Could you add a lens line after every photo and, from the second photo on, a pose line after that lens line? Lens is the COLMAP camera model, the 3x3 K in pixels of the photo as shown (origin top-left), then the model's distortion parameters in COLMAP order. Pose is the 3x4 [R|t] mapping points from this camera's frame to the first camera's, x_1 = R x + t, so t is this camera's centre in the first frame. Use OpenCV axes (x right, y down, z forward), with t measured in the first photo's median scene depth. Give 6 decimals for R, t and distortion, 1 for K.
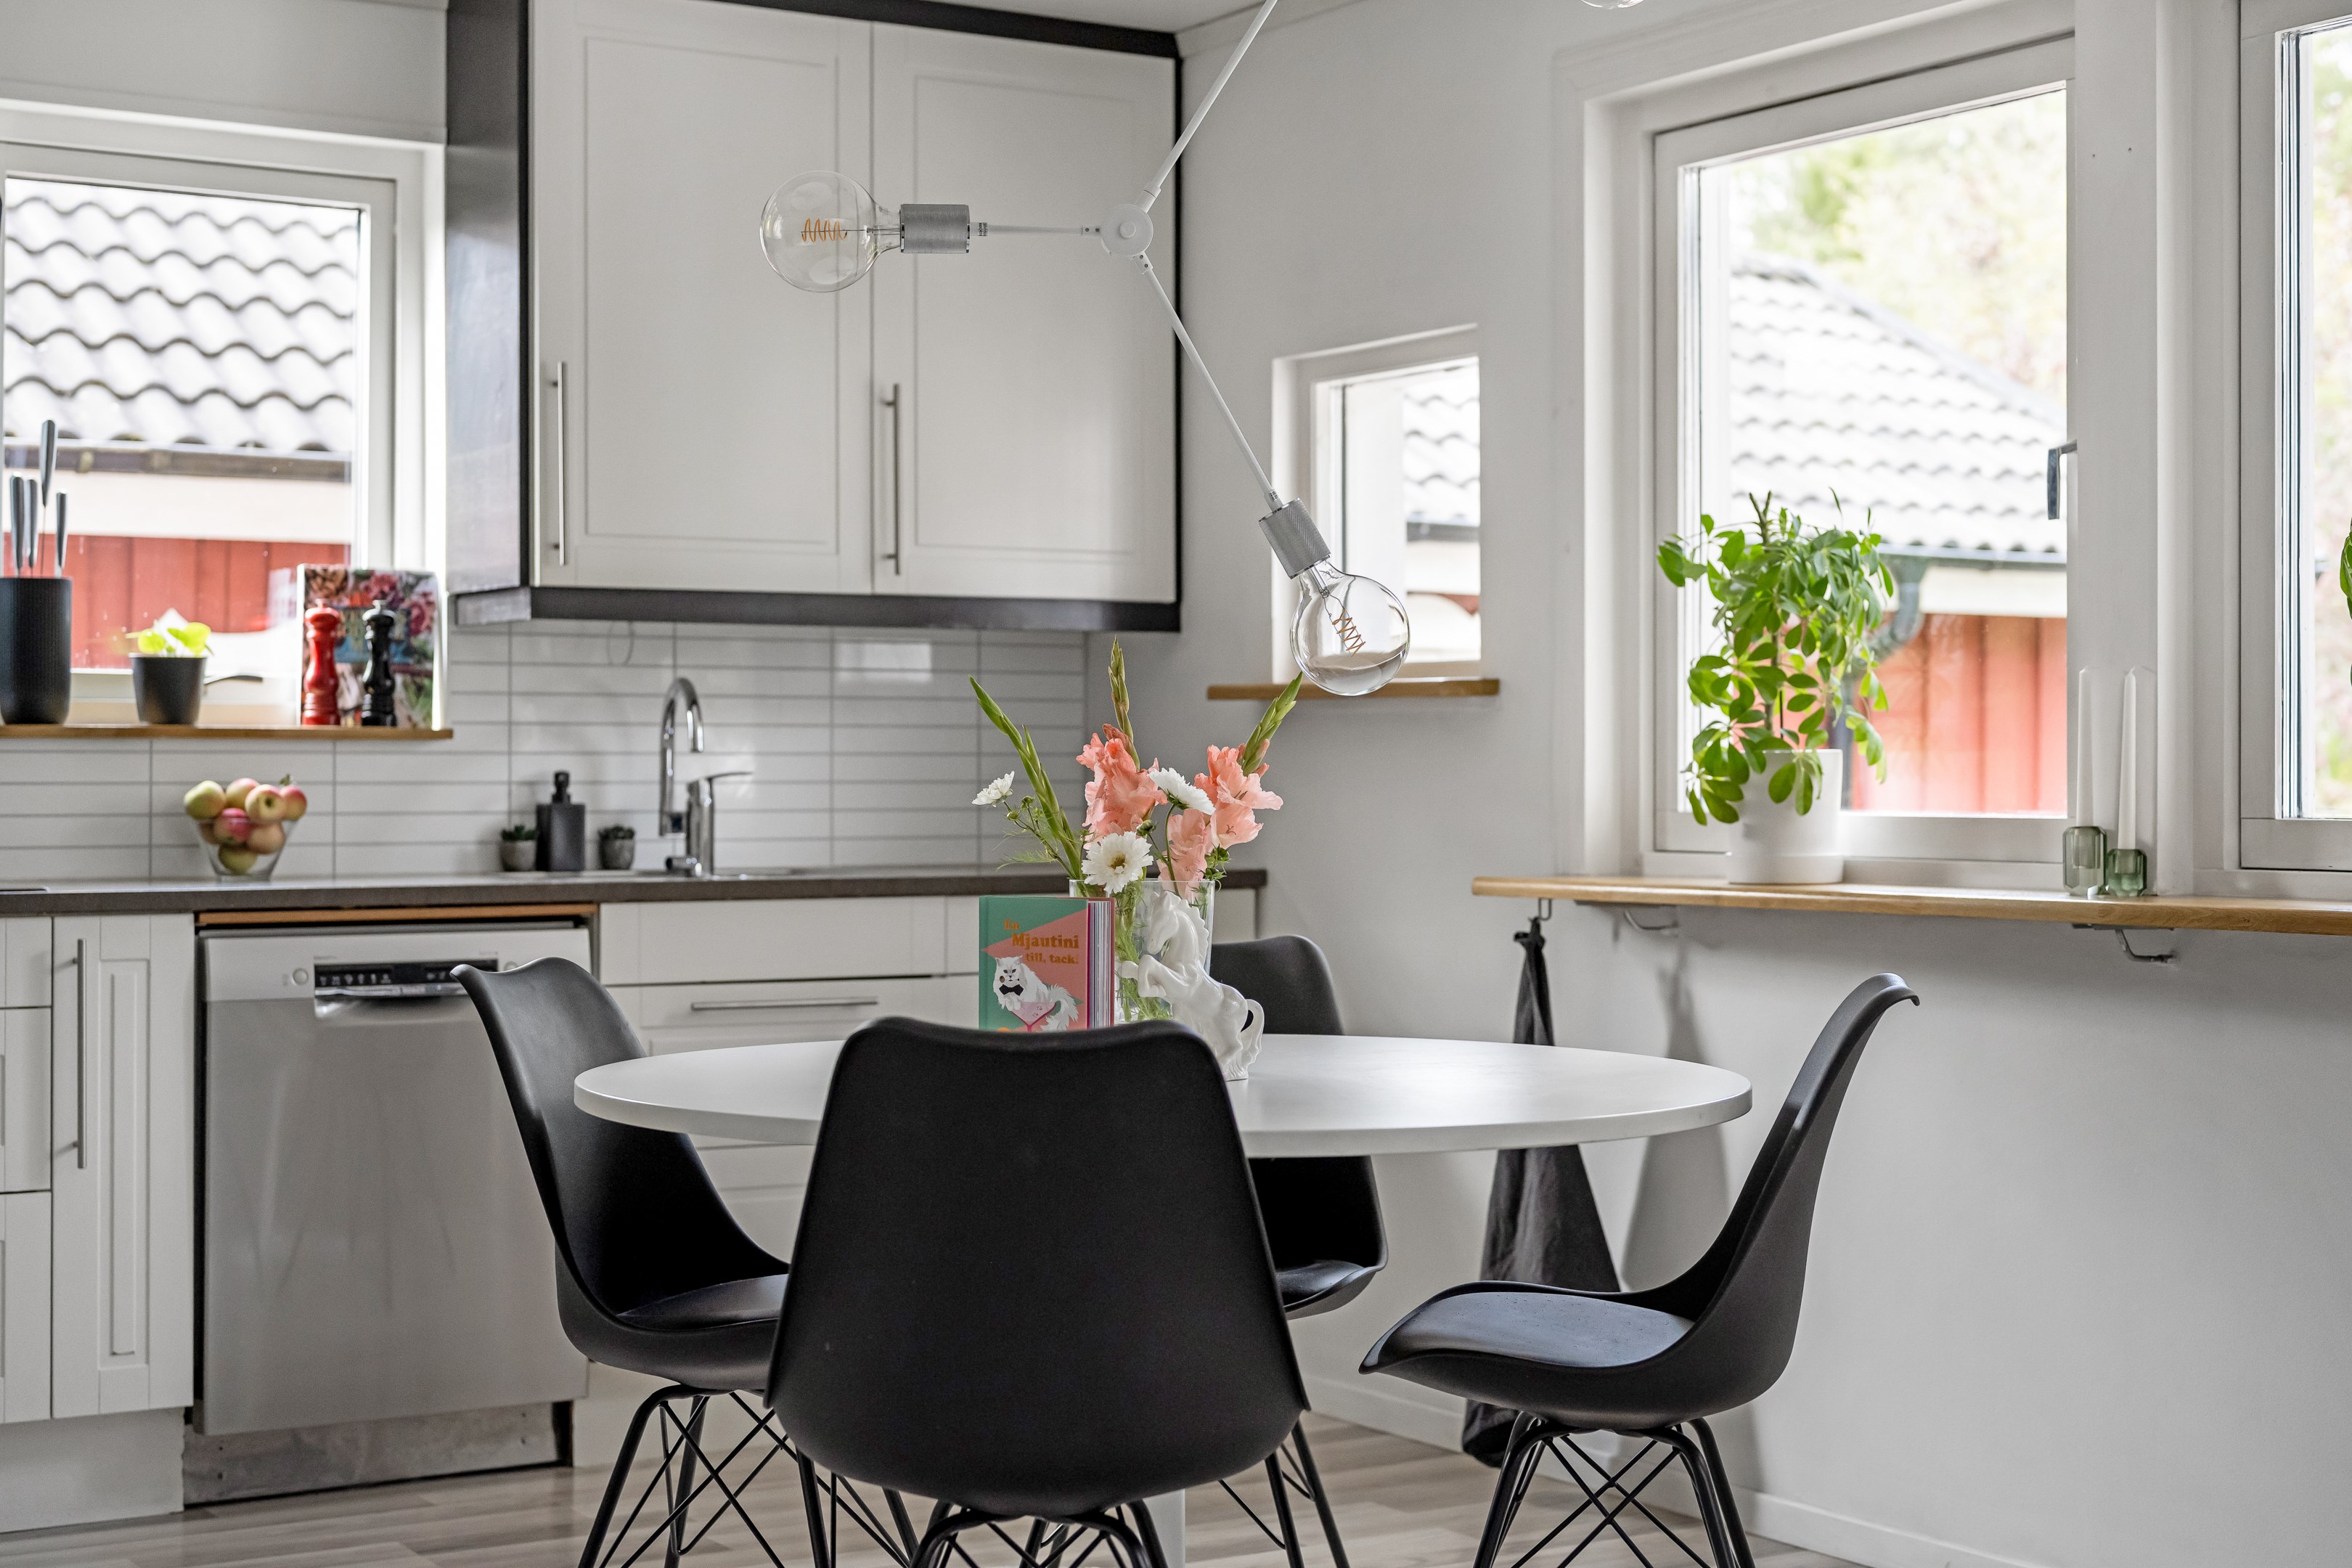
lens RADIAL K [[3410.9, 0, 1176.0], [0, 3410.9, 784.0], [0, 0, 1]] dist [-0.022359, -0.013961]
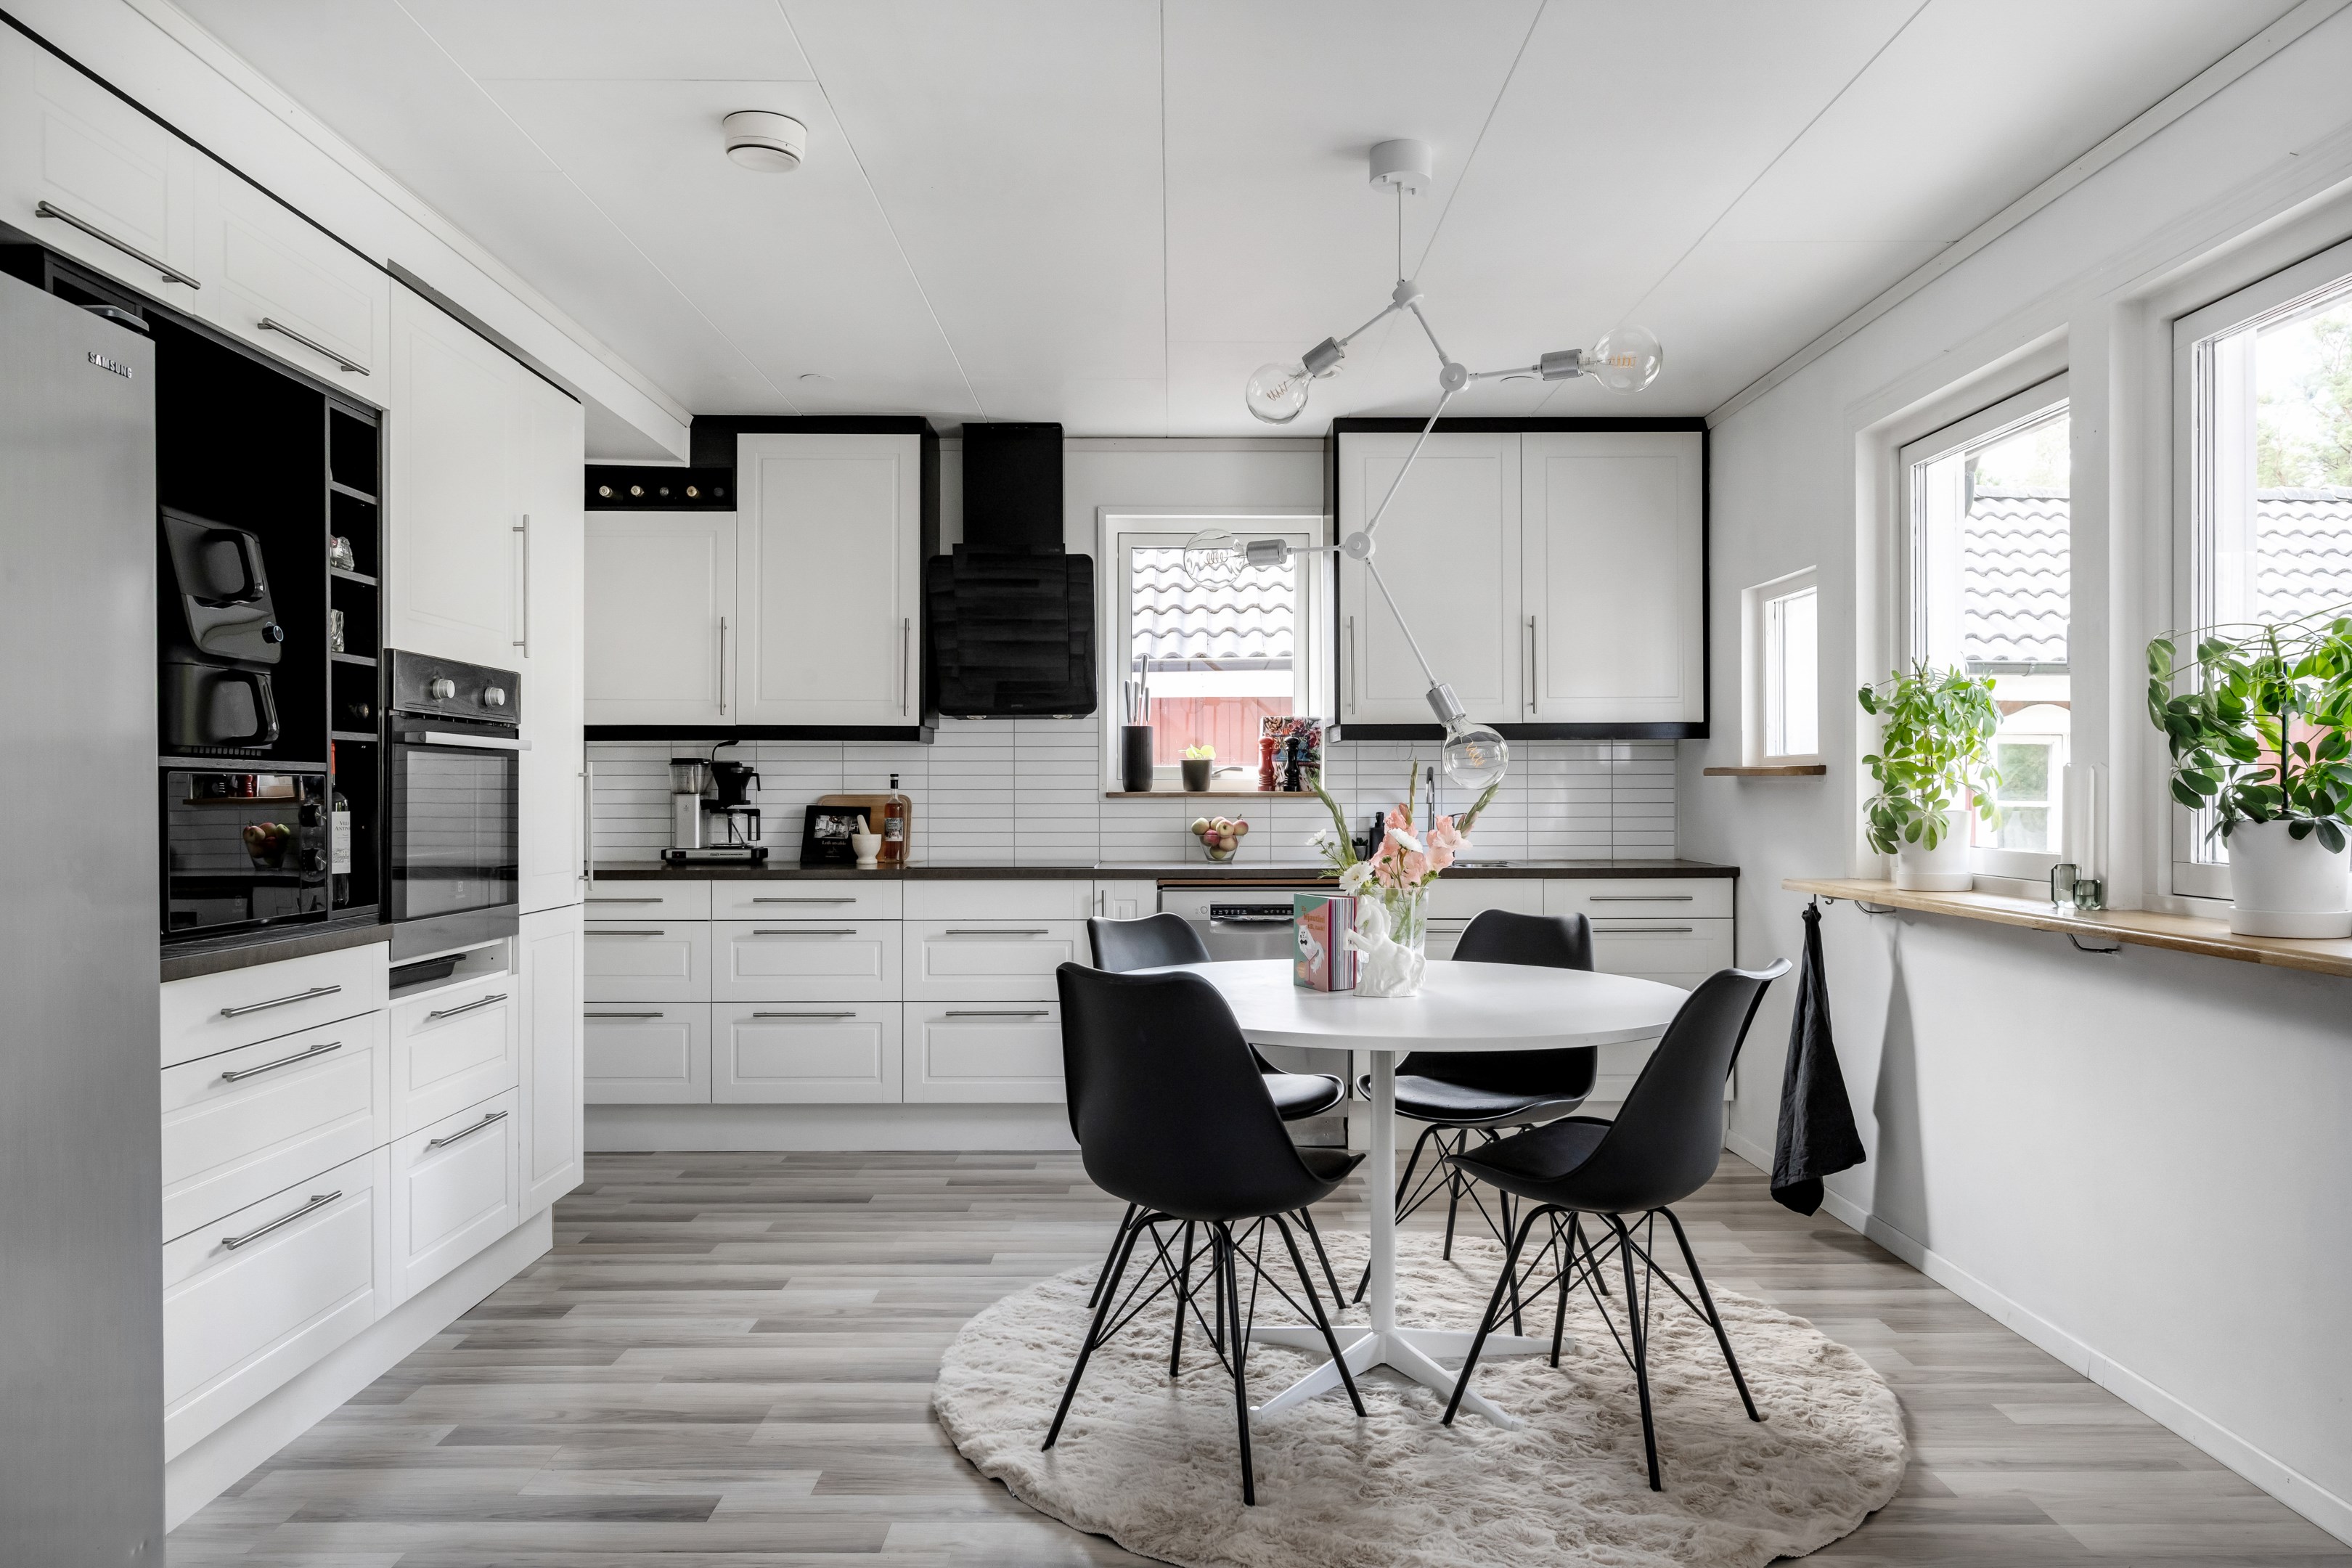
lens RADIAL K [[1582.4, 0, 1185.4], [0, 1582.4, 789.4], [0, 0, 1]] dist [-0.002900, 0.000643]
pose [[0.851765, -0.001627, -0.523921, 0.235267], [0.000040, 0.999995, -0.003040, -0.015402], [0.523923, 0.002568, 0.851762, 0.126254]]
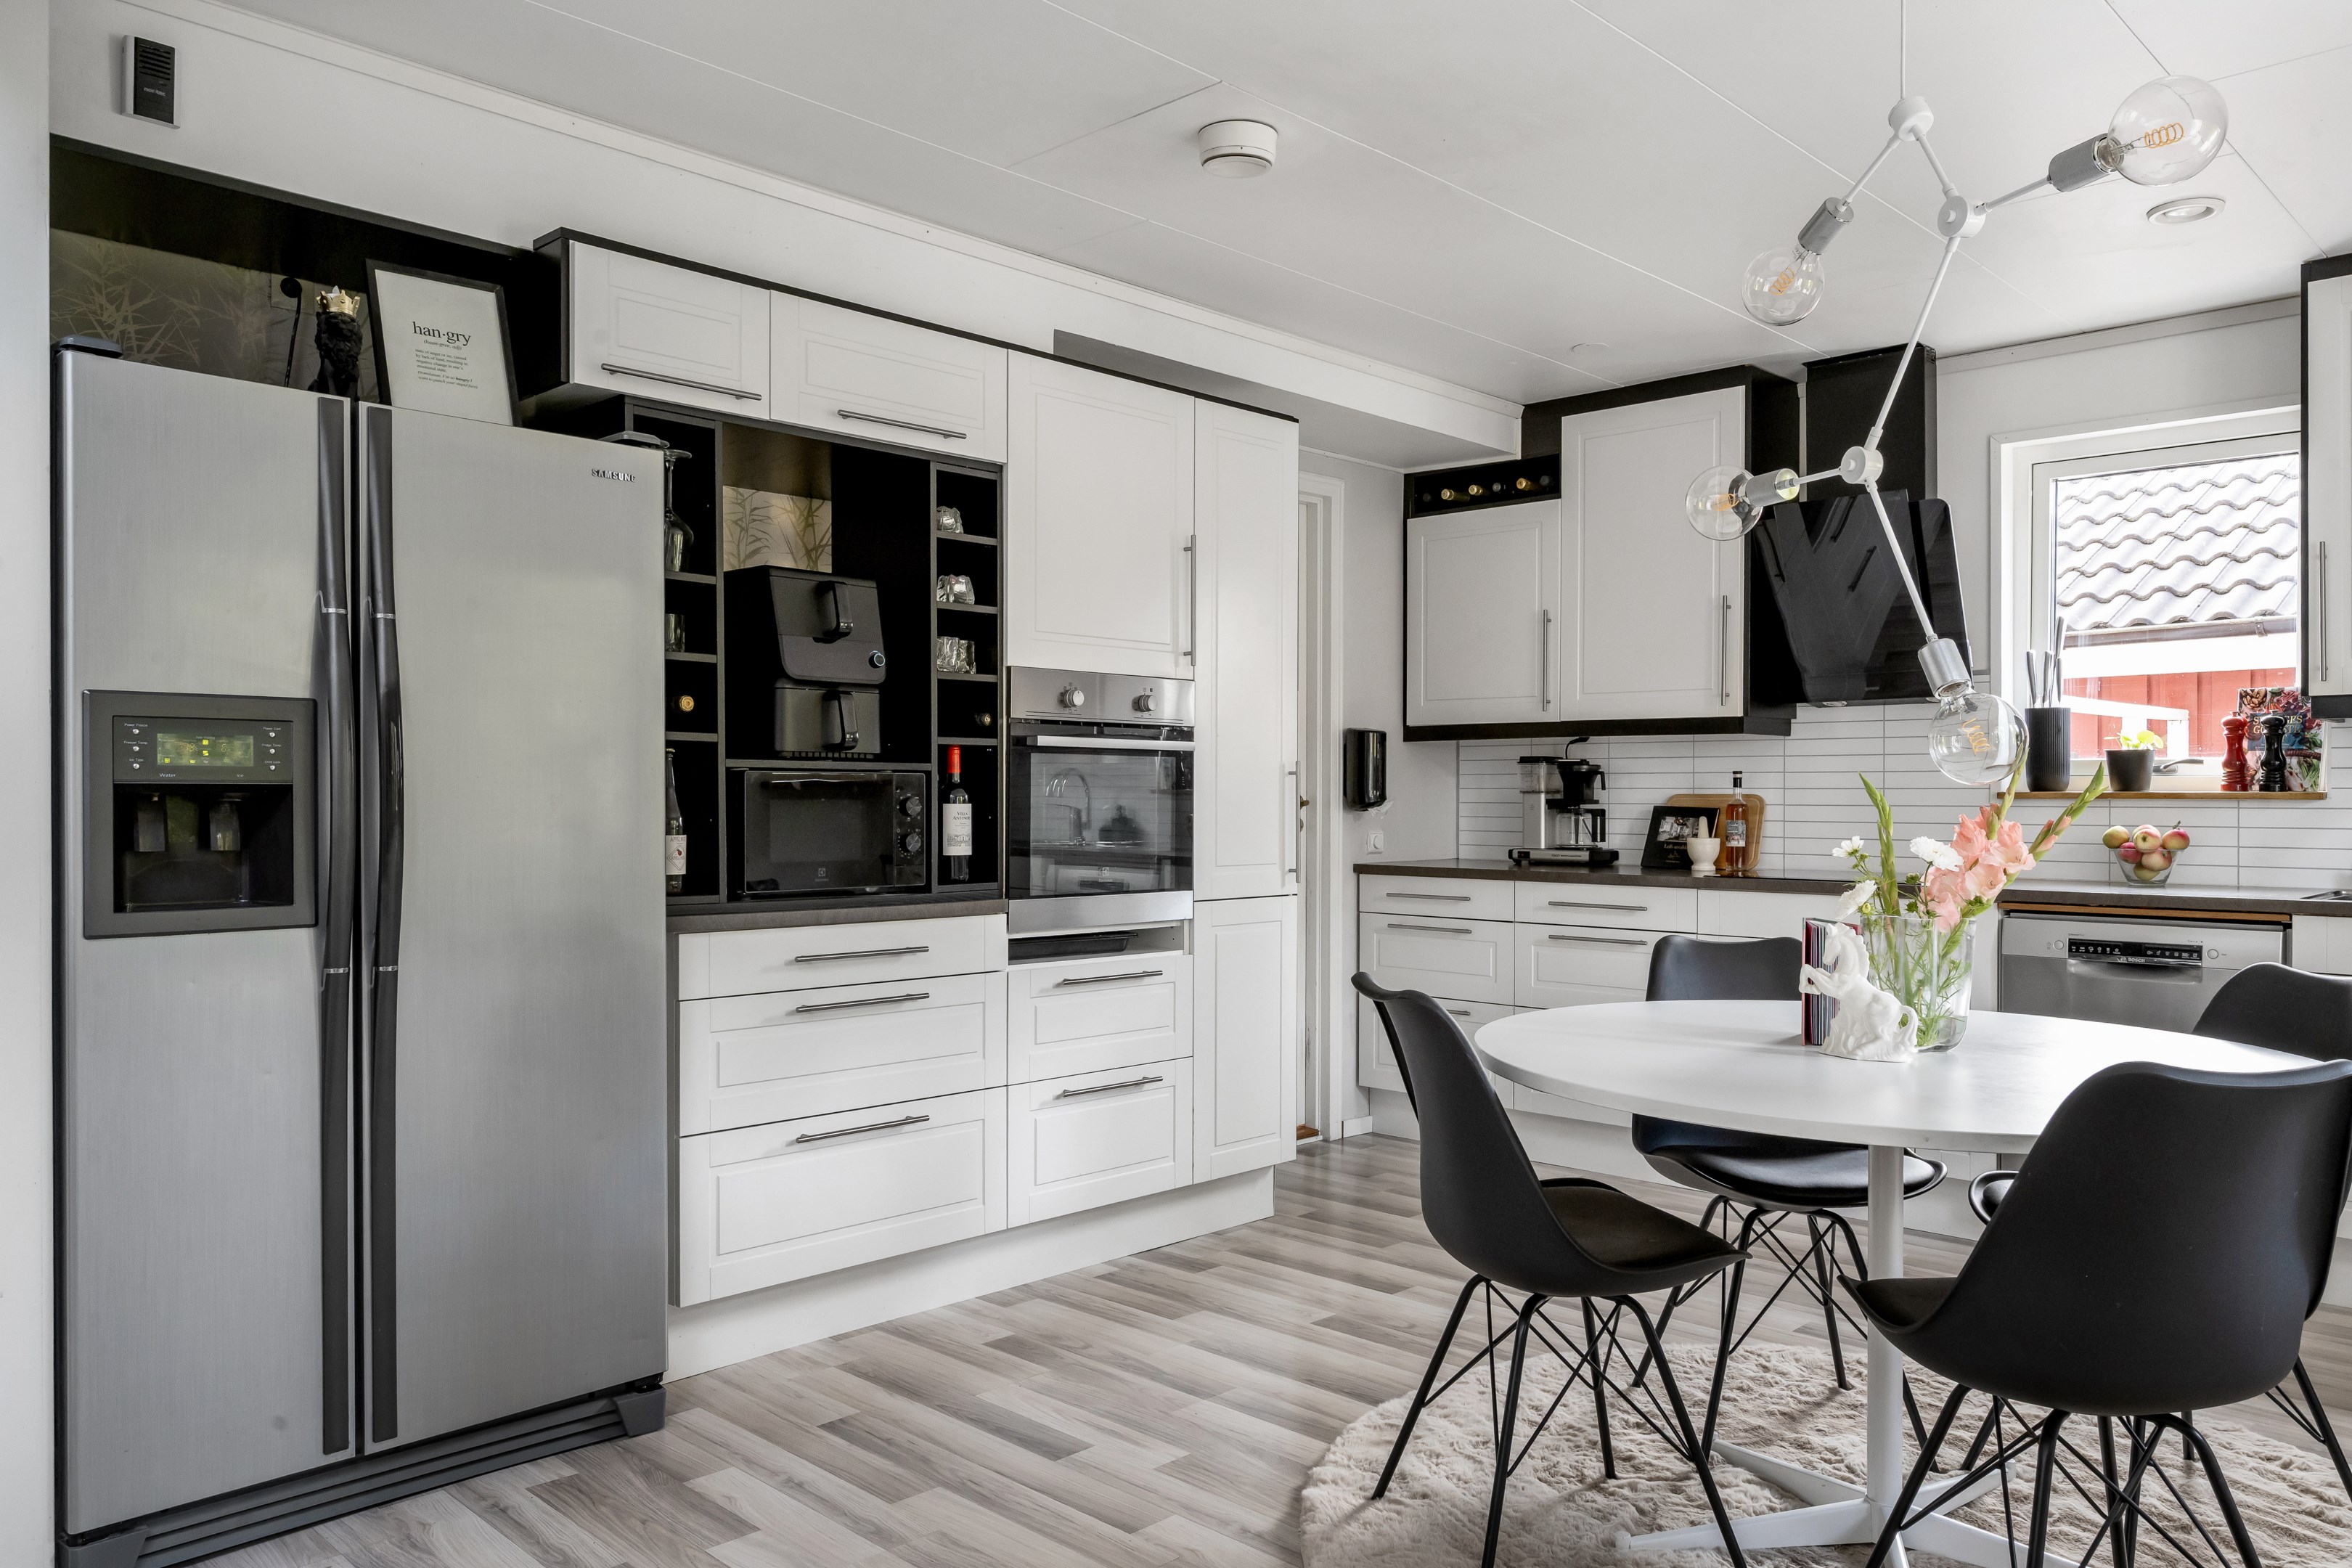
lens RADIAL K [[1663.9, 0, 1185.3], [0, 1663.9, 802.2], [0, 0, 1]] dist [-0.003765, 0.000309]
pose [[0.238226, 0.005725, -0.971193, 0.389474], [-0.004089, 0.999980, 0.004891, -0.013960], [0.971201, 0.002806, 0.238245, 0.356509]]
